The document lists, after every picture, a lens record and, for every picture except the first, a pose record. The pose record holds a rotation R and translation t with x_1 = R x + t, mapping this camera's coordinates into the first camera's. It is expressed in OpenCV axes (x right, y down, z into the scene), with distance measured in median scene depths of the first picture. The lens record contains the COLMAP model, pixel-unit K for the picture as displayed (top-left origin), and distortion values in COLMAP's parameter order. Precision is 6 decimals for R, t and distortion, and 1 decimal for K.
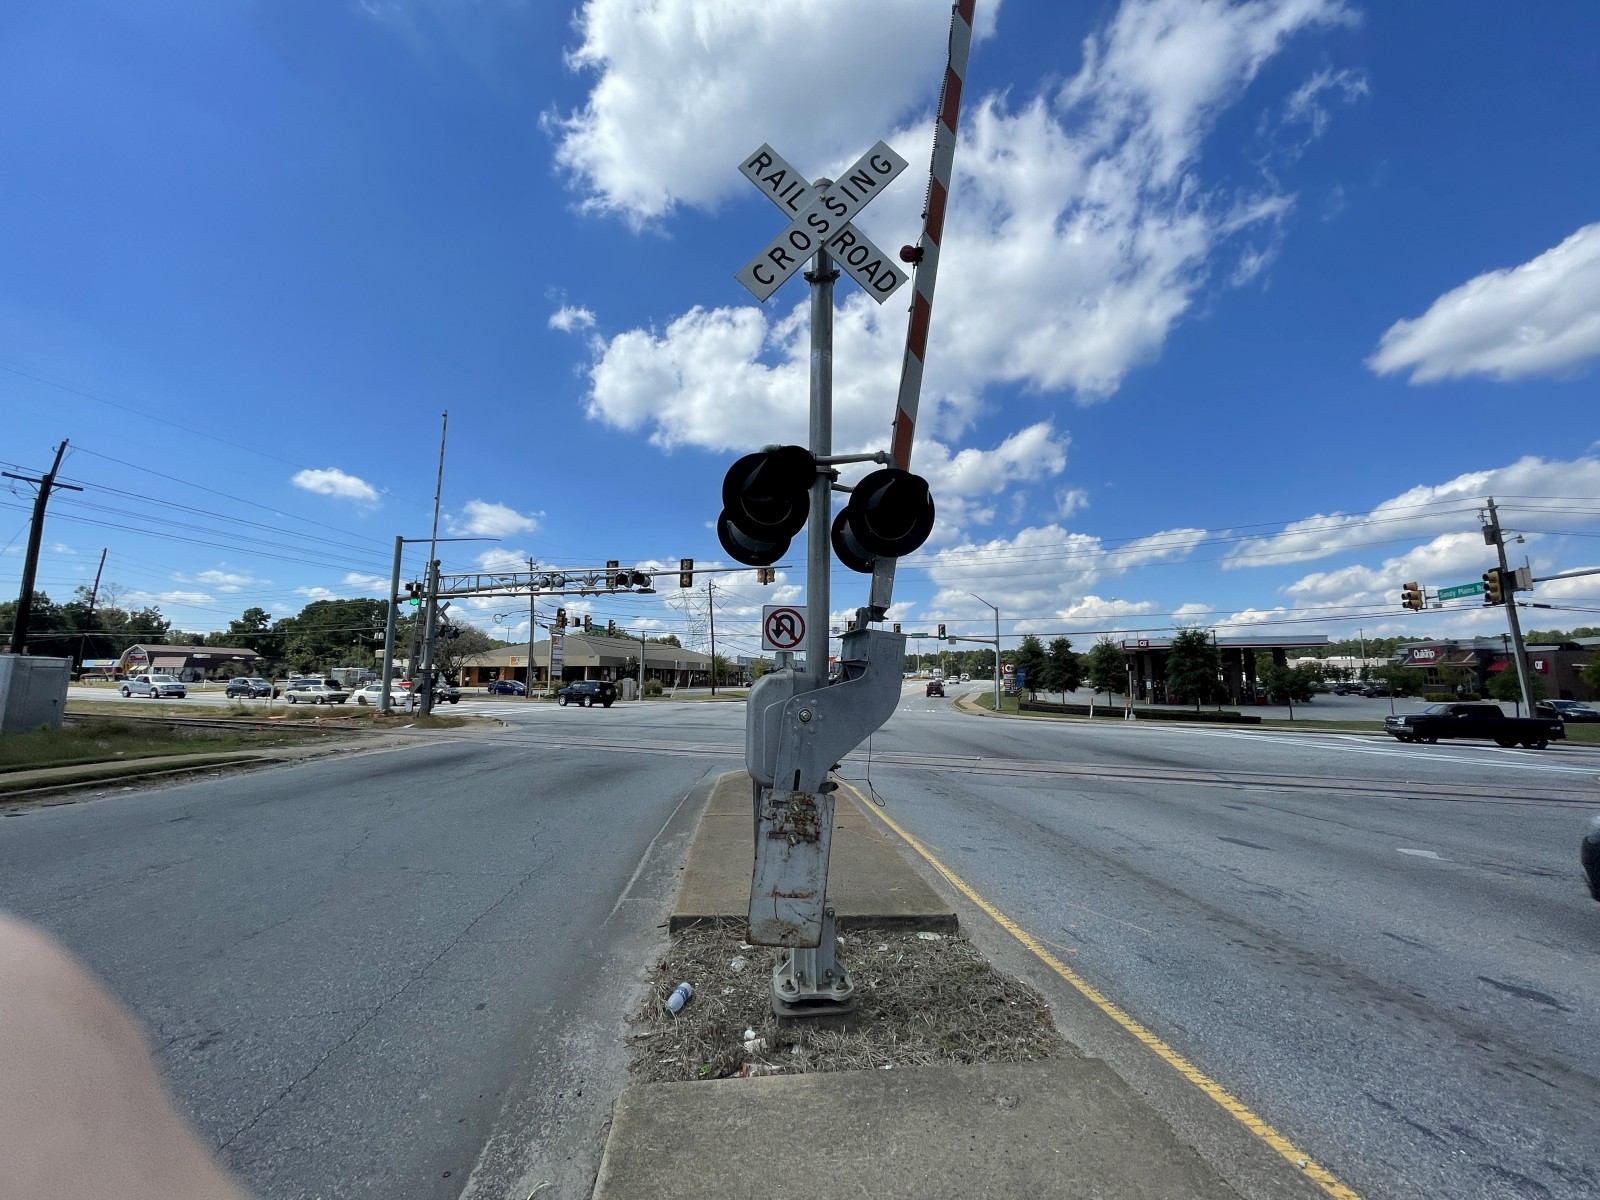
lens RADIAL K [[645.1, 0, 803.5], [0, 645.1, 602.4], [0, 0, 1]] dist [-0.001128, -0.000127]
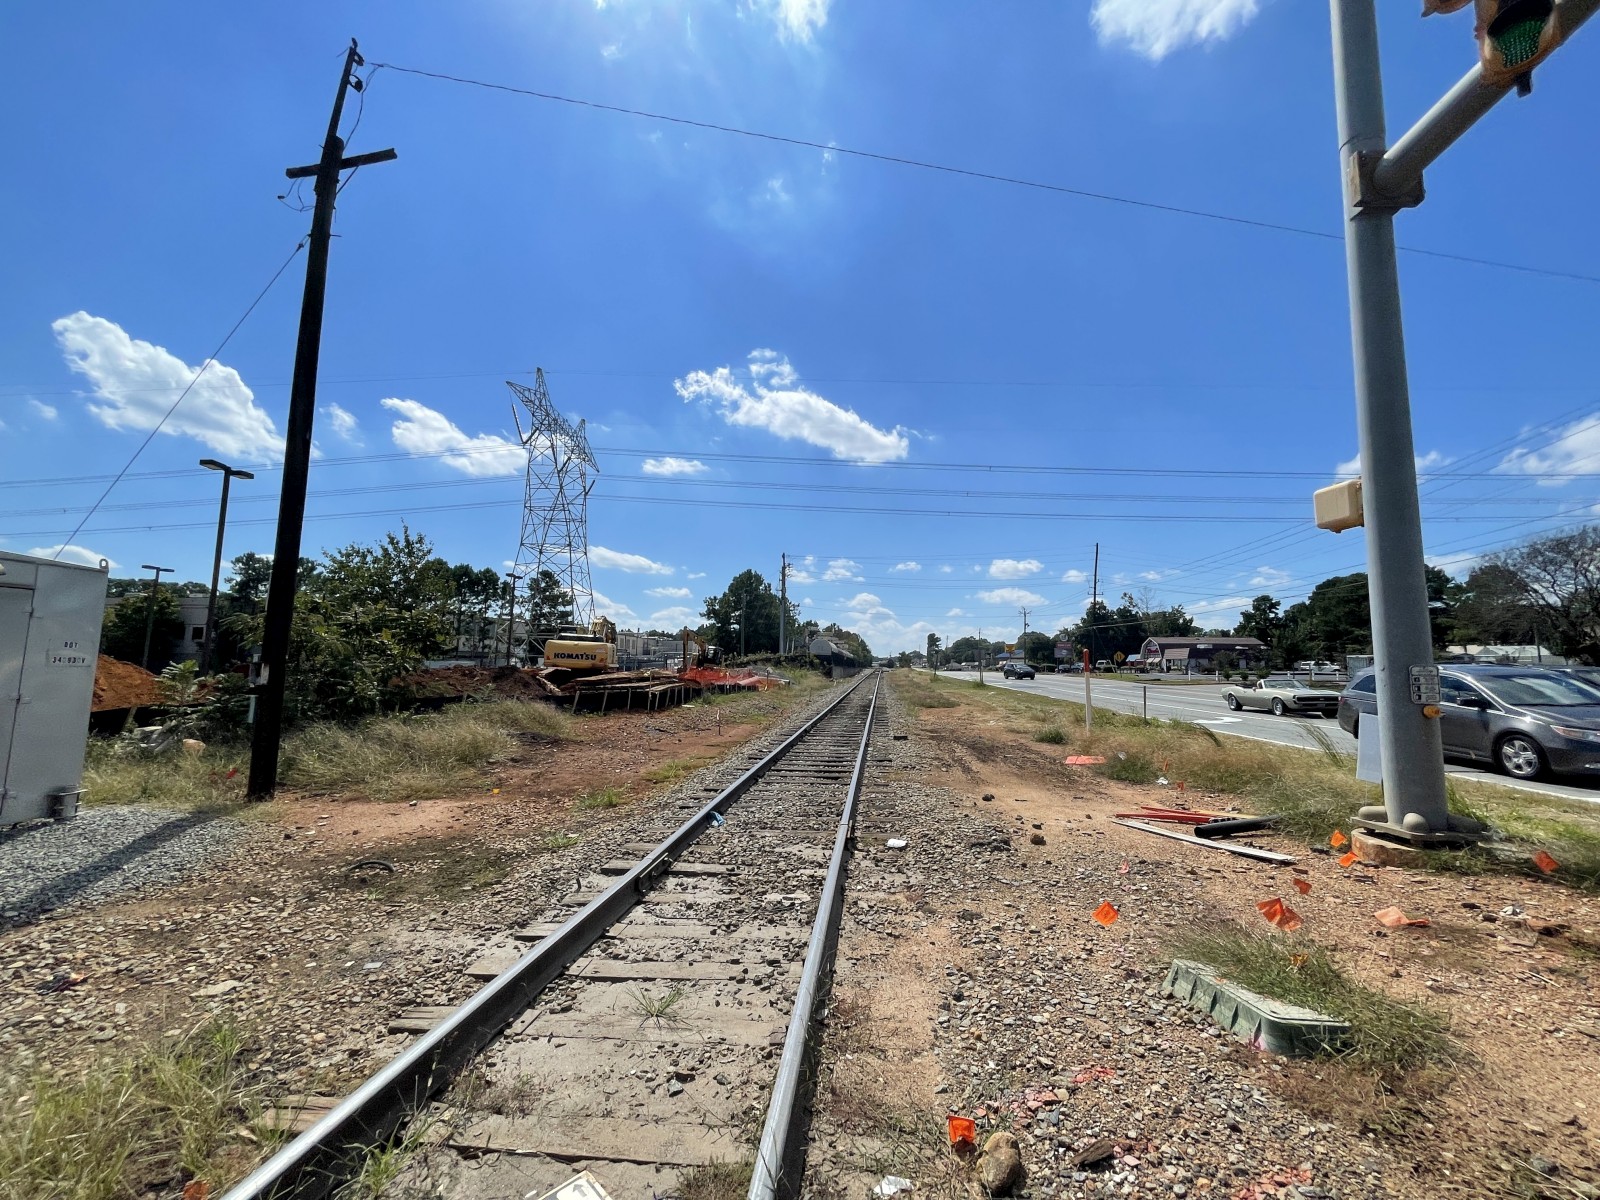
lens RADIAL K [[645.1, 0, 804.7], [0, 645.1, 598.2], [0, 0, 1]] dist [-0.001128, -0.000127]
pose [[0.217751, -0.107126, -0.970108, -0.098765], [0.108365, 0.990466, -0.085050, 0.020450], [0.969970, -0.086606, 0.227284, 0.156038]]
